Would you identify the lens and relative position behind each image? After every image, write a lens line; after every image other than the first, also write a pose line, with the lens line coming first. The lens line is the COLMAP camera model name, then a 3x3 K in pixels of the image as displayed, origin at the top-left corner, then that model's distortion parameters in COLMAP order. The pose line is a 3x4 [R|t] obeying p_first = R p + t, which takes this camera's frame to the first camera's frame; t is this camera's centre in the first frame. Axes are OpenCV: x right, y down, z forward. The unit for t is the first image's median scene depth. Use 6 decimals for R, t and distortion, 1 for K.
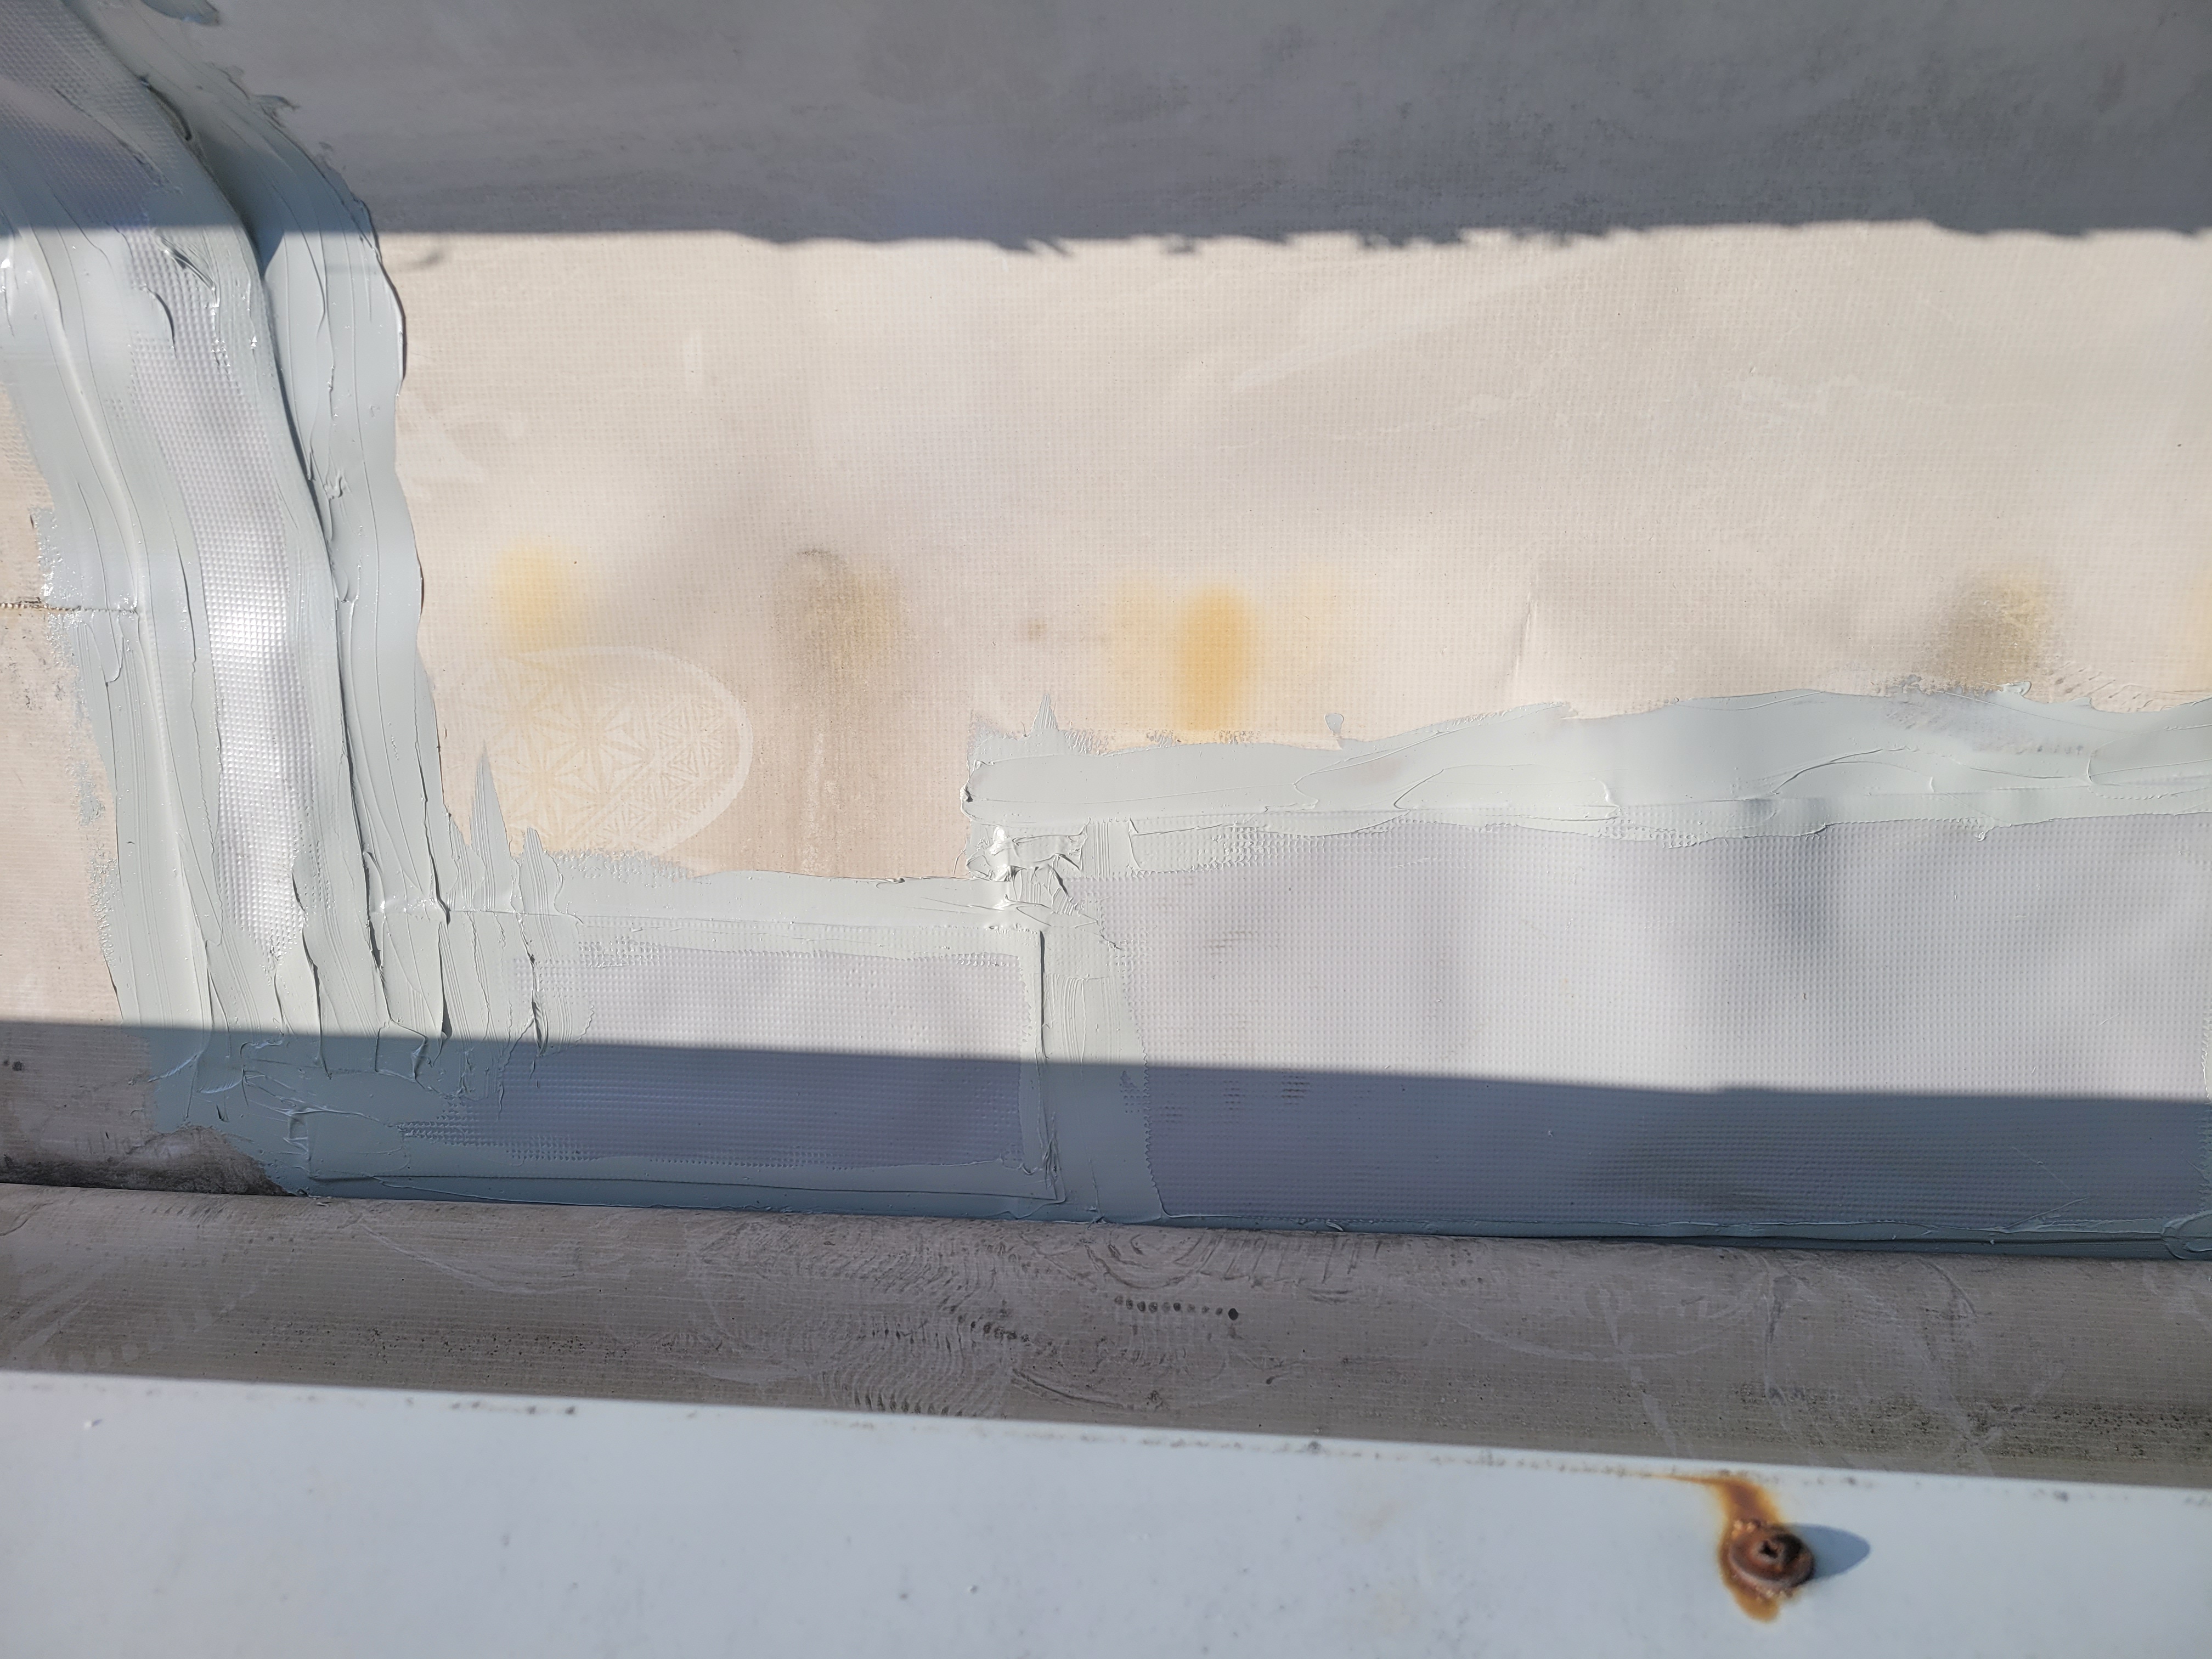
lens RADIAL K [[1666.5, 0, 1127.9], [0, 1666.5, 807.2], [0, 0, 1]] dist [0.049592, -0.047658]
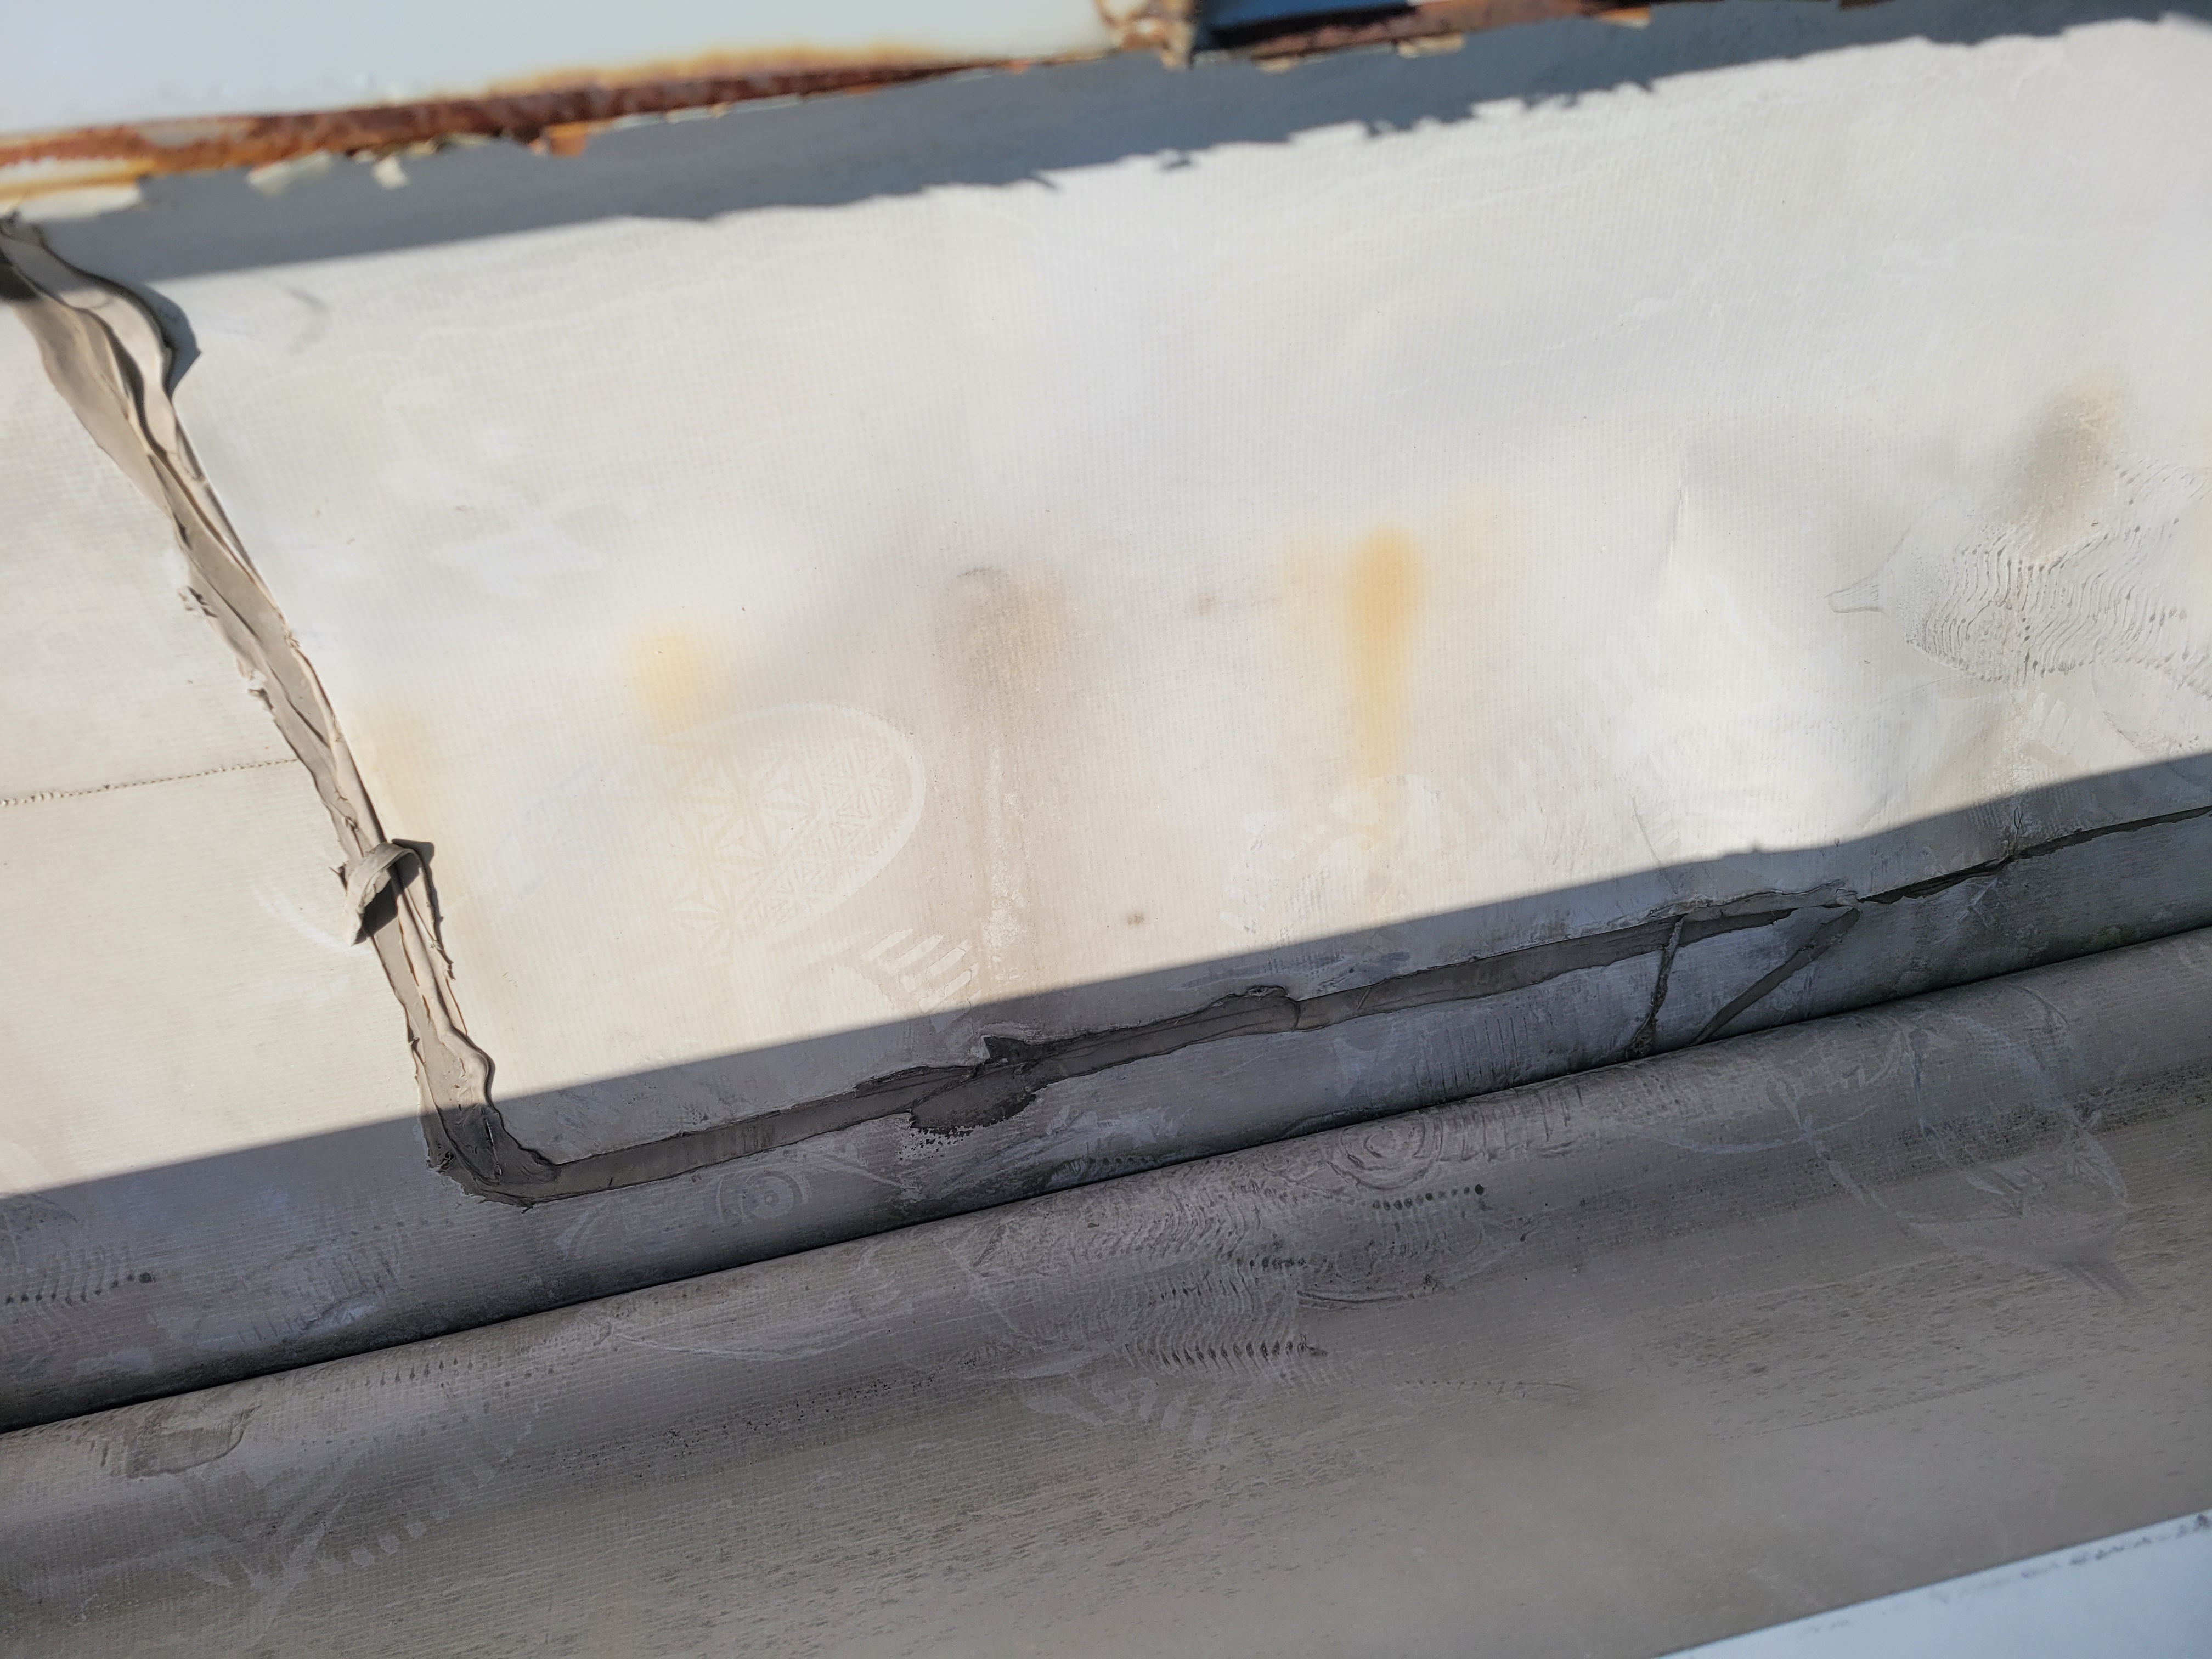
lens RADIAL K [[1666.5, 0, 1102.6], [0, 1666.5, 820.1], [0, 0, 1]] dist [0.049592, -0.047658]
pose [[0.953376, -0.225241, 0.200852, -0.334903], [0.176918, 0.956326, 0.232681, -0.221917], [-0.244489, -0.186298, 0.951587, 0.074451]]
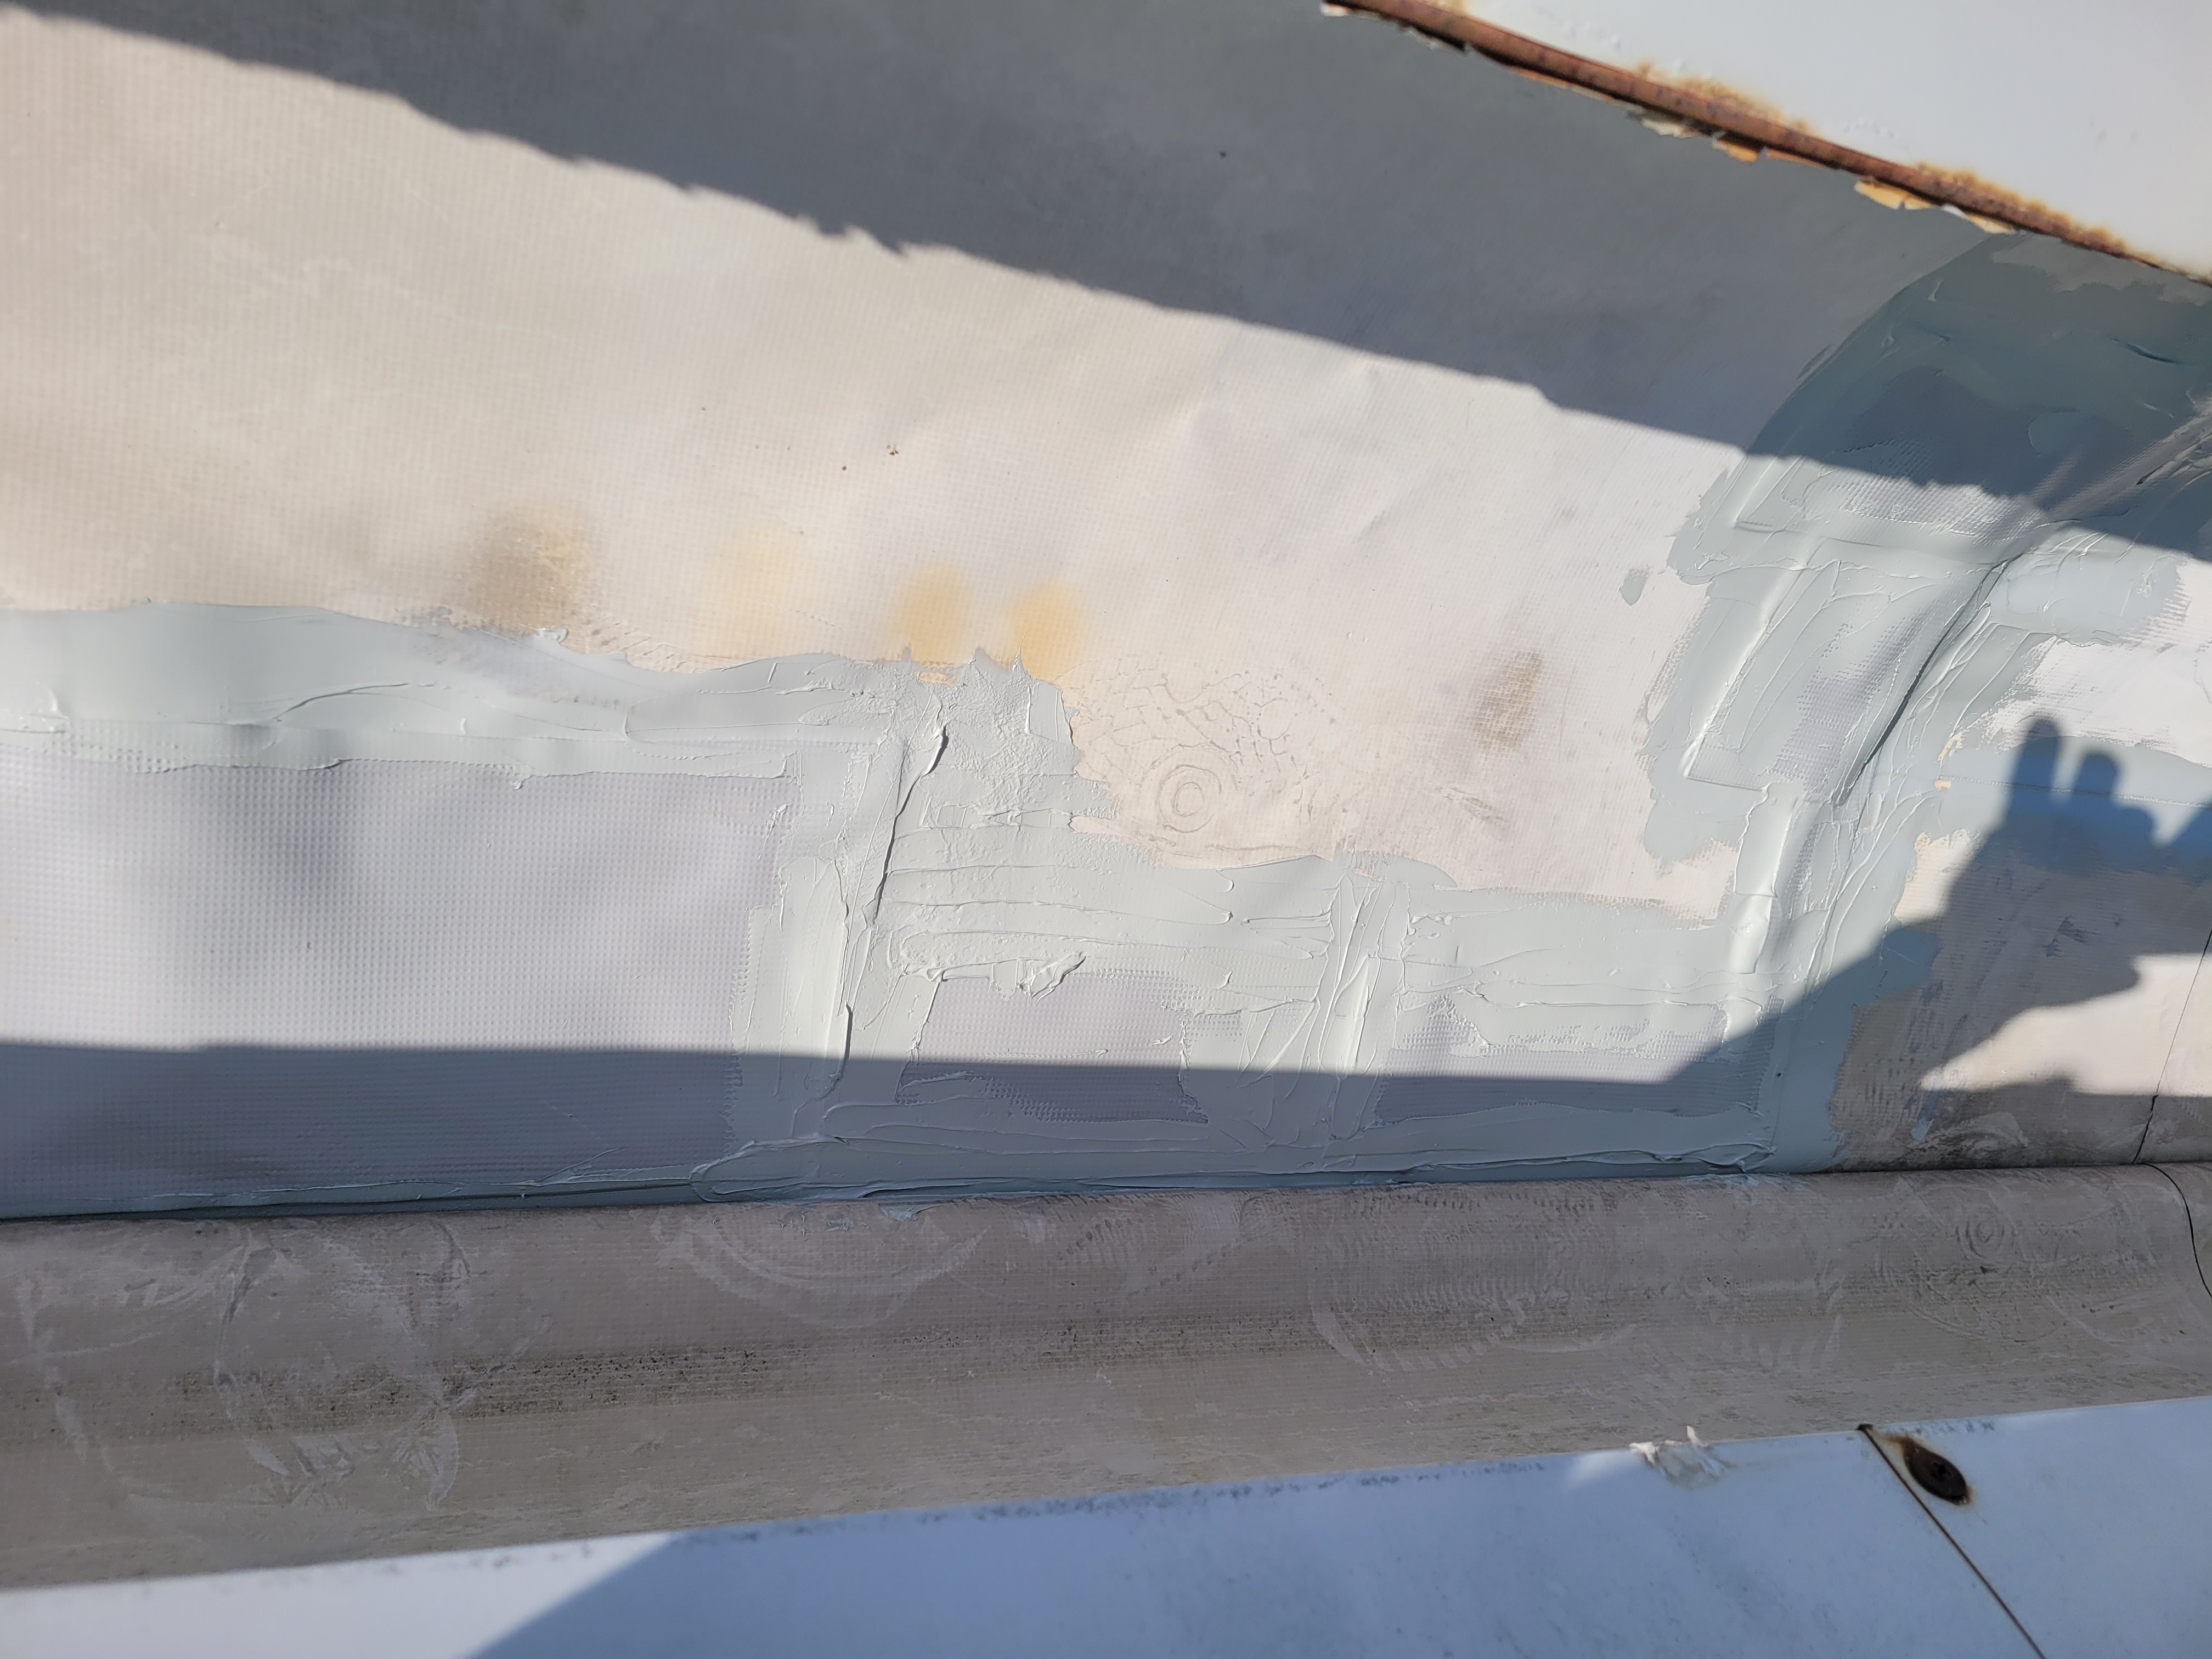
lens RADIAL K [[1666.5, 0, 1109.5], [0, 1666.5, 829.0], [0, 0, 1]] dist [0.049592, -0.047658]
pose [[0.866907, 0.058052, 0.495078, 0.323435], [-0.092549, 0.994671, 0.045424, -0.031501], [-0.489803, -0.085198, 0.867660, 0.002918]]
